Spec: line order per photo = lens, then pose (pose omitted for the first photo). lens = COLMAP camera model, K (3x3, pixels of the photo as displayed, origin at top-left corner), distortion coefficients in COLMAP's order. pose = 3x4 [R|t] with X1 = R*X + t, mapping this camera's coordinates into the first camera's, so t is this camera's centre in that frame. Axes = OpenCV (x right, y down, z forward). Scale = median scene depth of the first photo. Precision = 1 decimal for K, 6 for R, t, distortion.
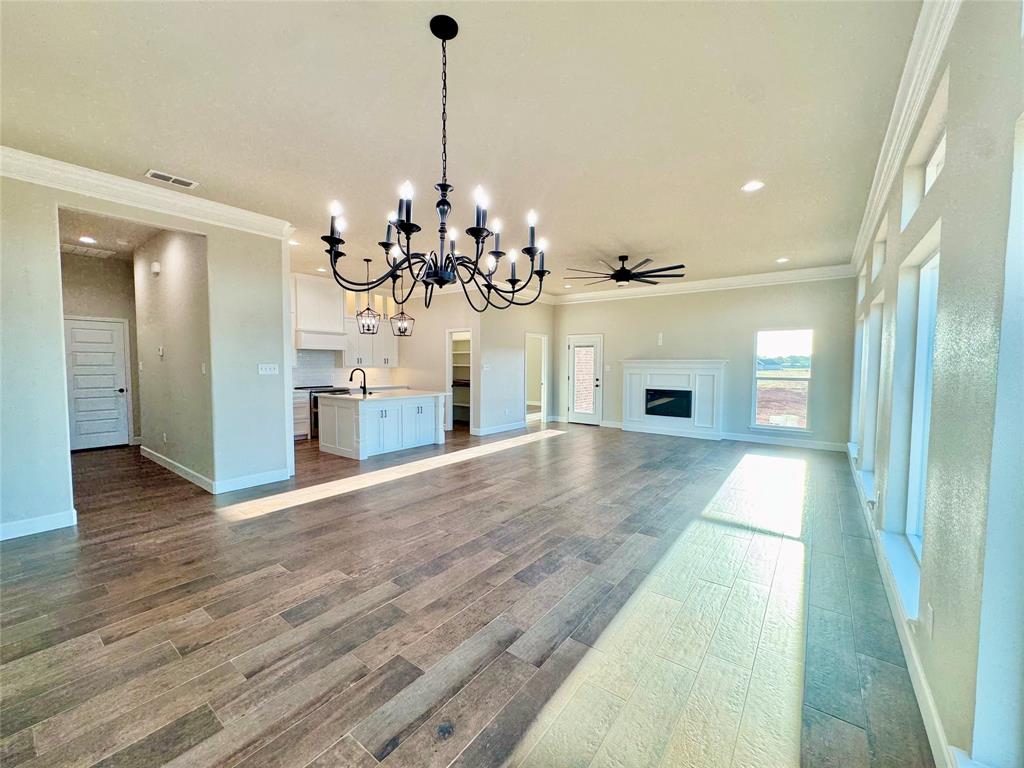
lens RADIAL K [[407.8, 0, 512.0], [0, 407.8, 384.0], [0, 0, 1]] dist [-0.000305, -0.000020]
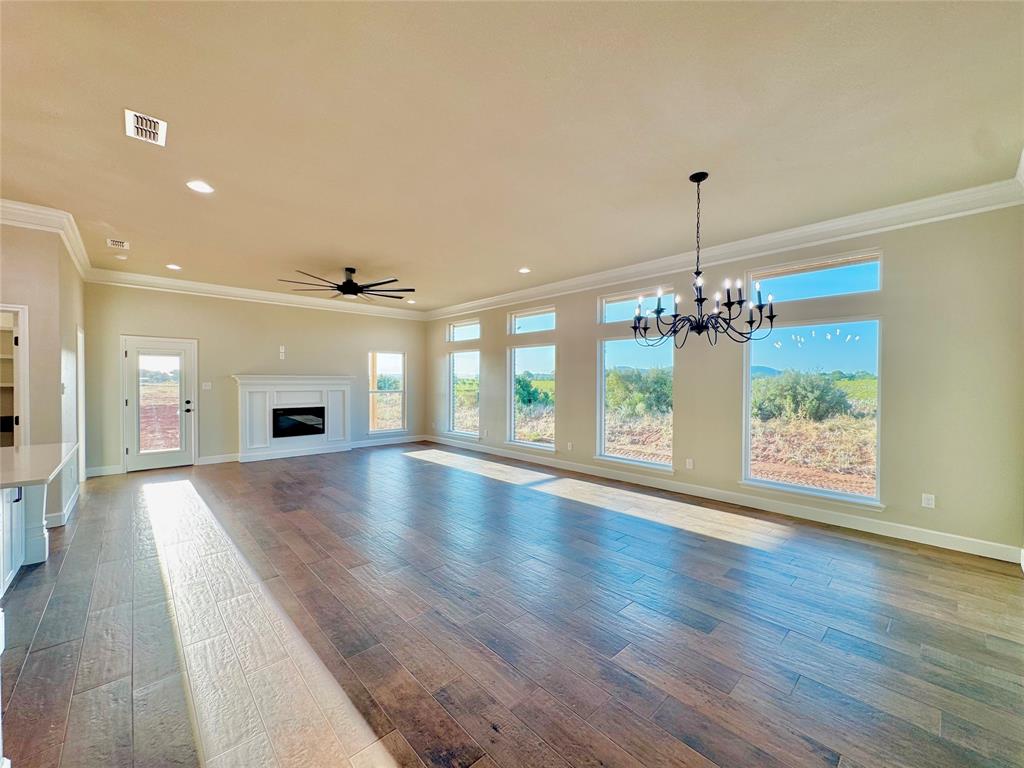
lens RADIAL K [[407.8, 0, 512.0], [0, 407.8, 384.0], [0, 0, 1]] dist [-0.000305, -0.000020]
pose [[0.173255, -0.012275, 0.984801, -0.471316], [0.046929, 0.998889, 0.004194, -0.022237], [-0.983758, 0.045489, 0.173639, 0.367164]]
